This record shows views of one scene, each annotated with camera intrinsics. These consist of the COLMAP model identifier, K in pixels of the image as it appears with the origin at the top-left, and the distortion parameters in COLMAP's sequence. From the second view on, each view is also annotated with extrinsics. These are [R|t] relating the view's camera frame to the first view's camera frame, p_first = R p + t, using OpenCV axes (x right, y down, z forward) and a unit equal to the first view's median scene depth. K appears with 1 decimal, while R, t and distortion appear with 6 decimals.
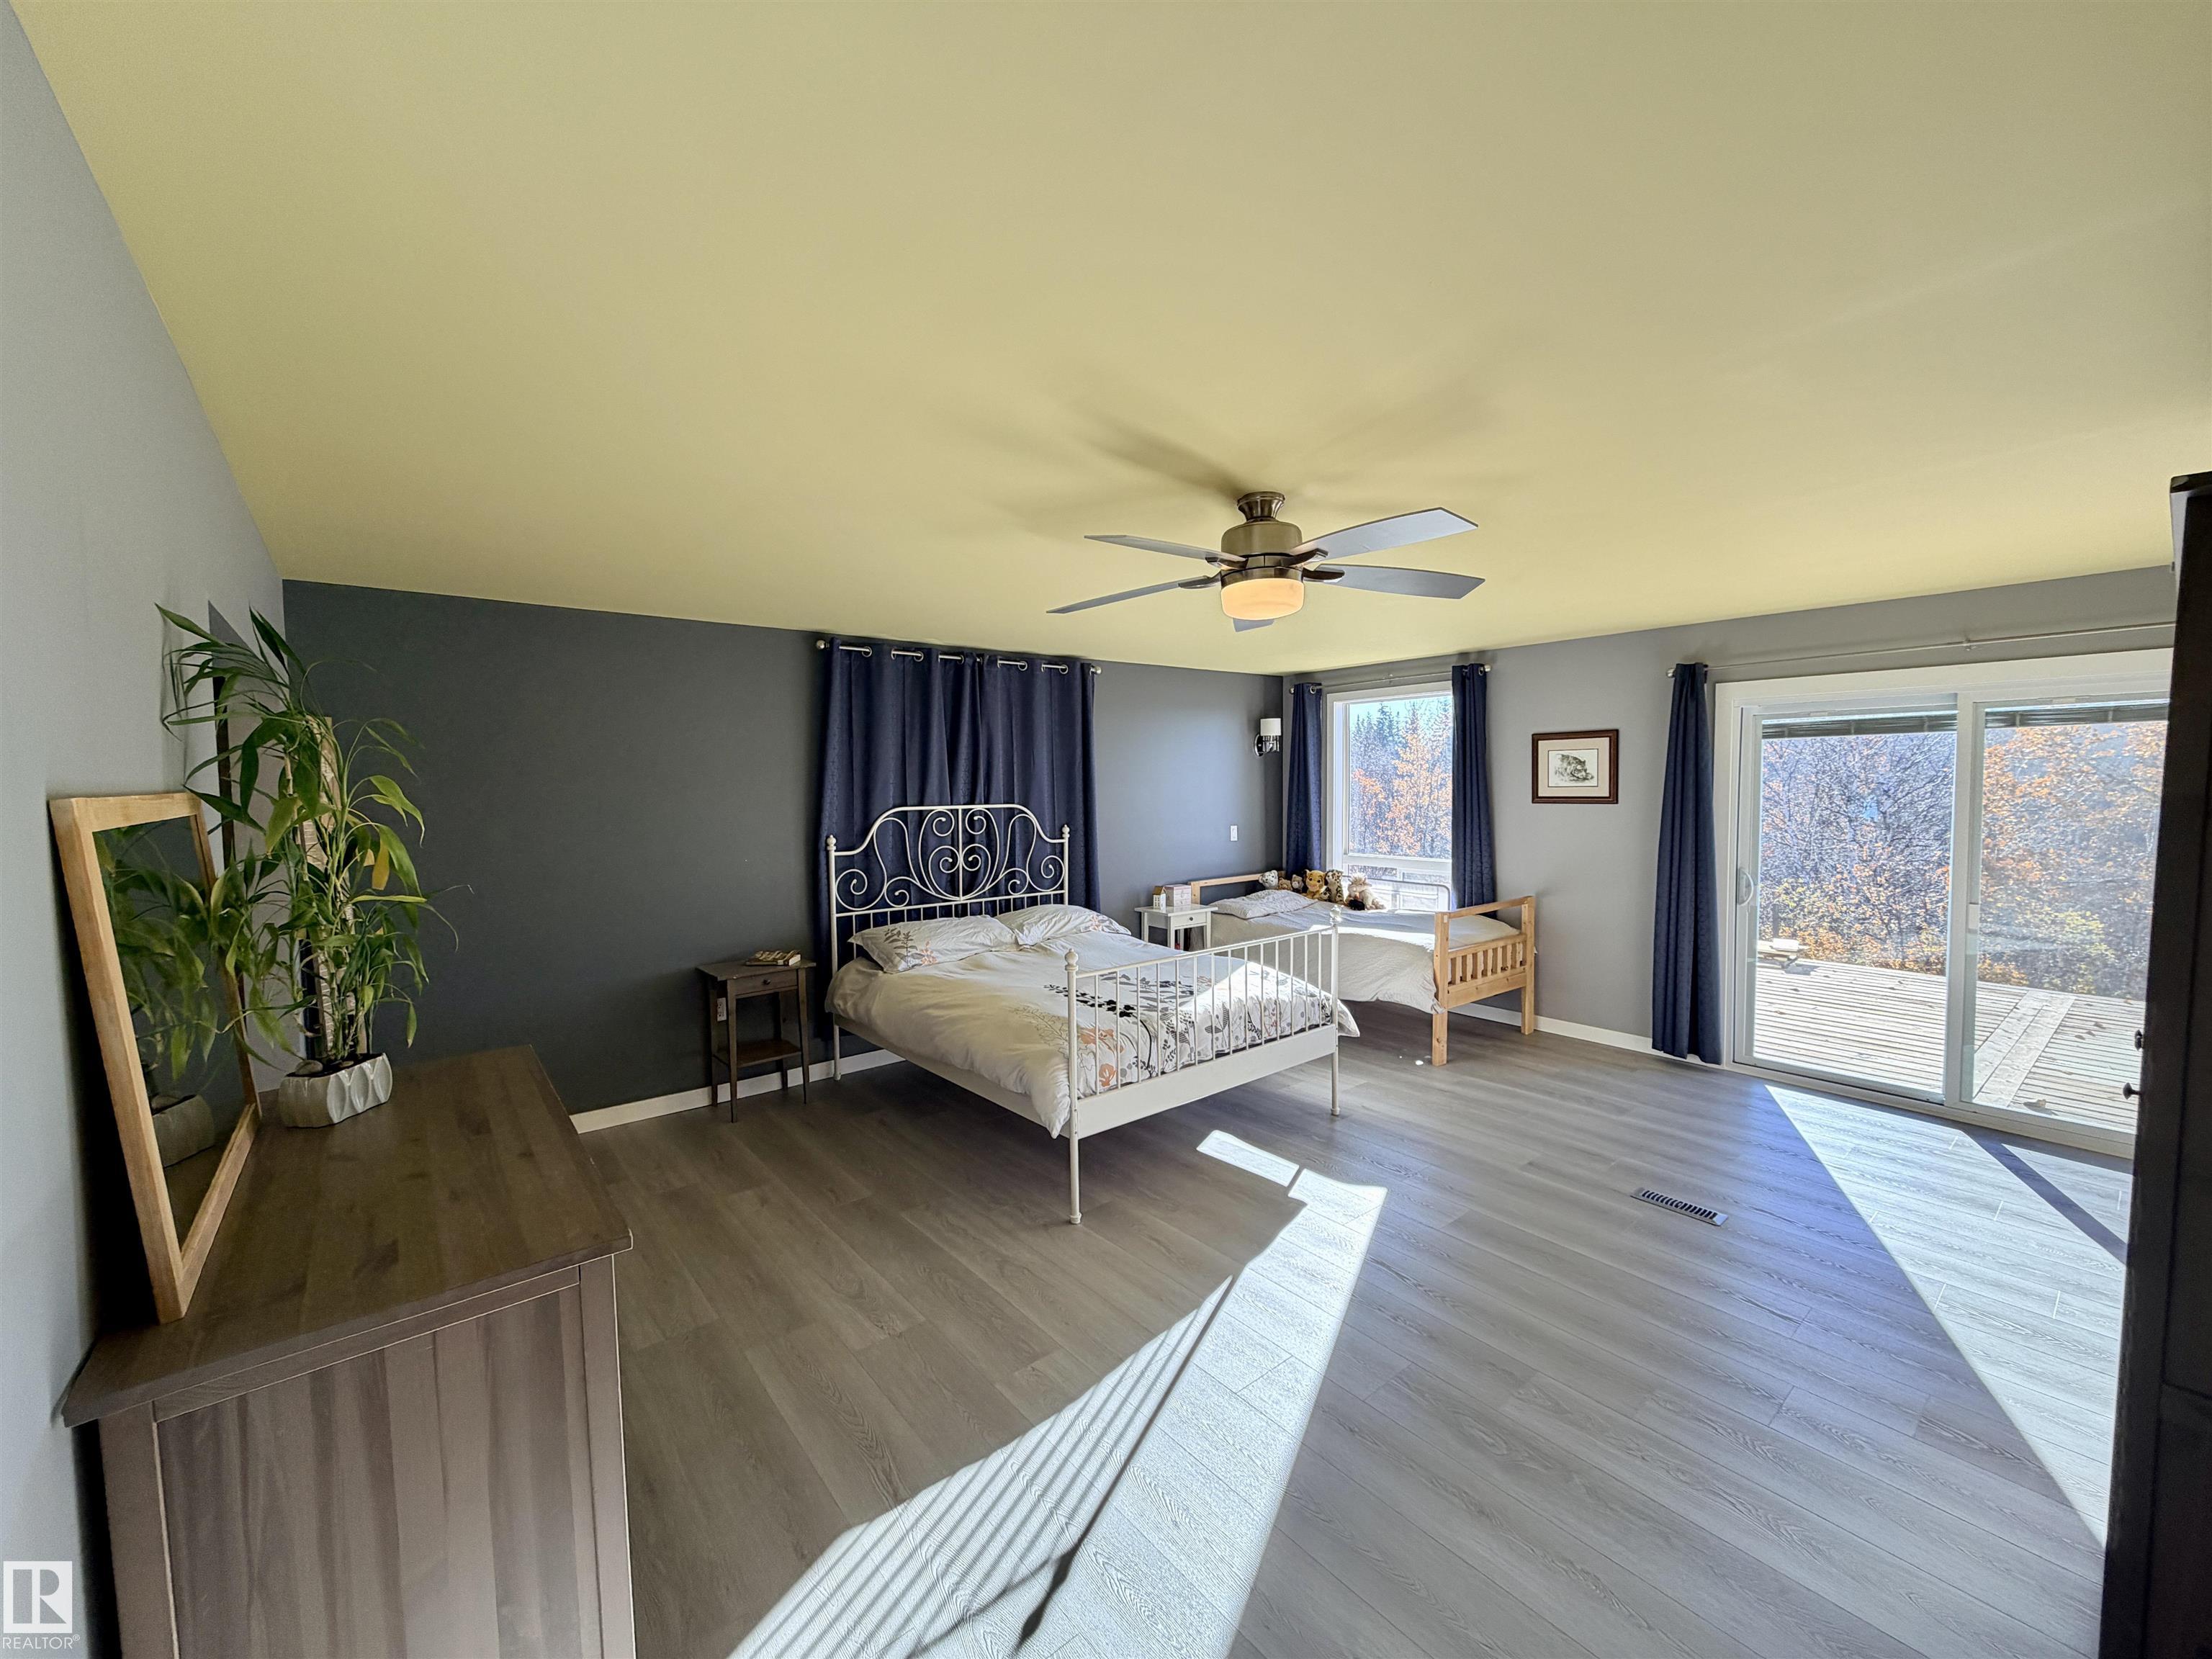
lens RADIAL K [[875.2, 0, 1099.9], [0, 875.2, 832.7], [0, 0, 1]] dist [-0.001749, -0.000122]
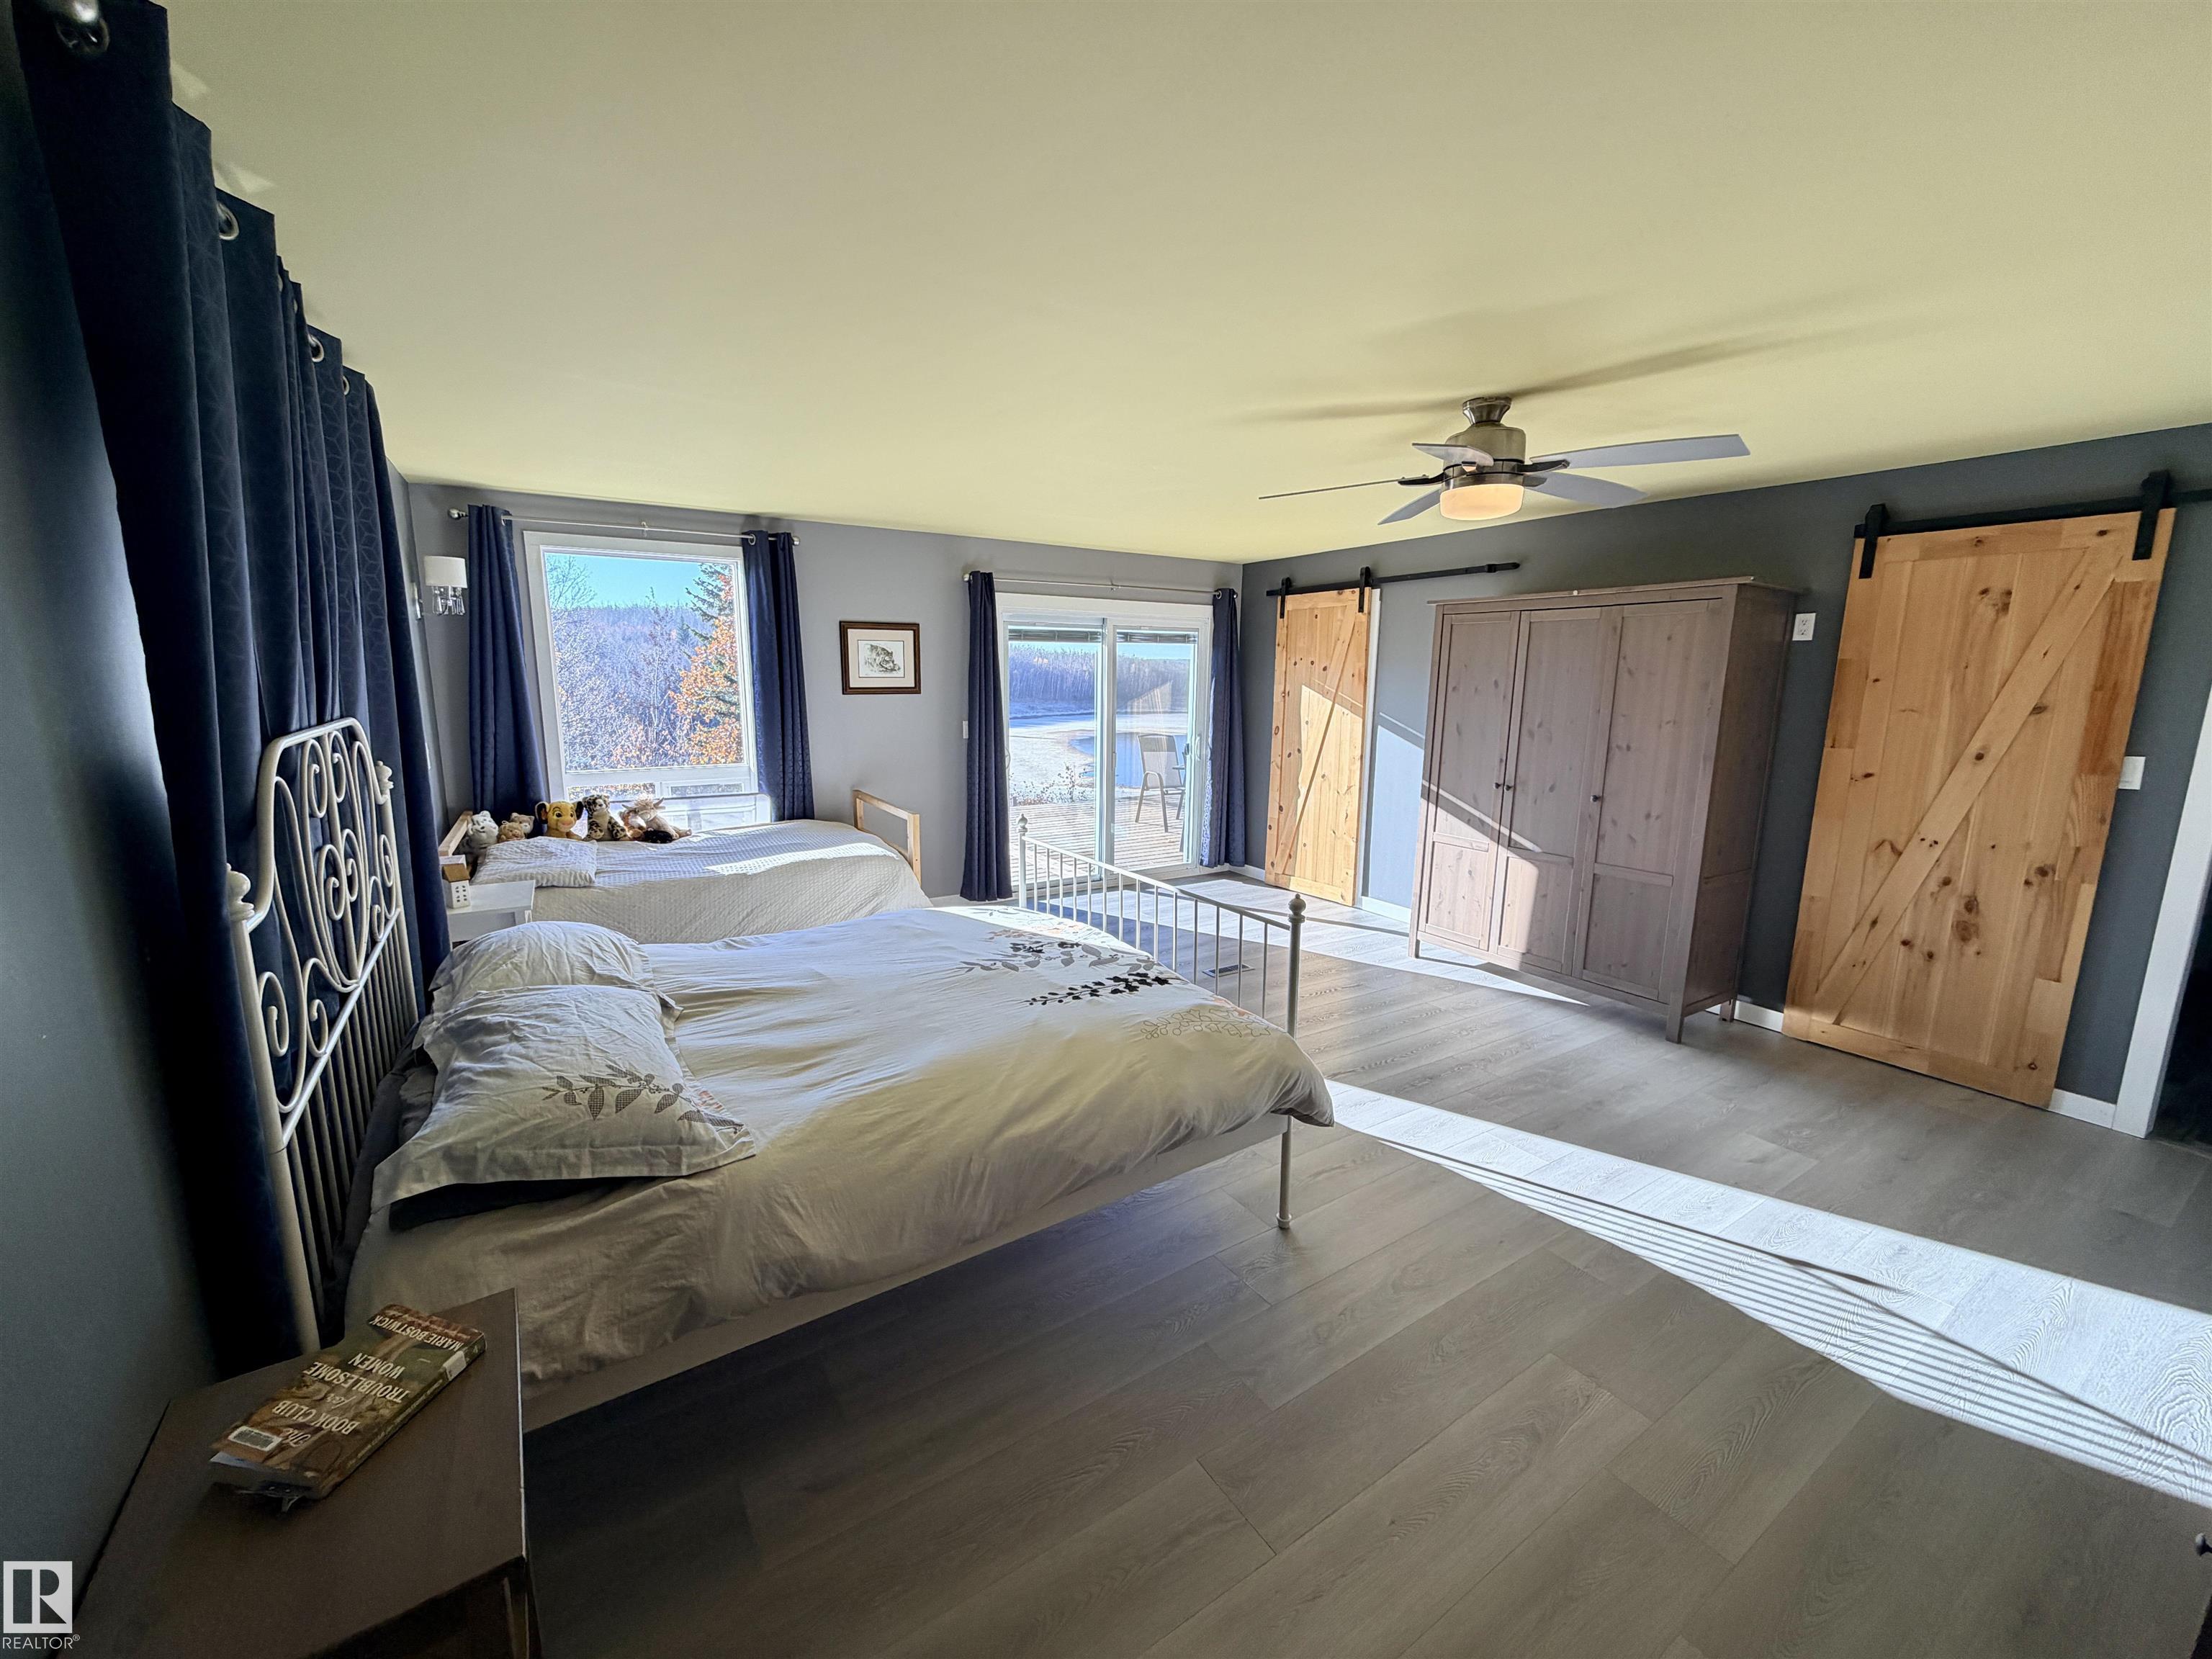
lens RADIAL K [[875.2, 0, 1099.9], [0, 875.2, 832.7], [0, 0, 1]] dist [-0.001749, -0.000122]
pose [[0.115821, -0.170326, 0.978557, -0.479768], [0.046299, 0.985042, 0.165975, -0.033223], [-0.992190, 0.026083, 0.121975, 0.655803]]
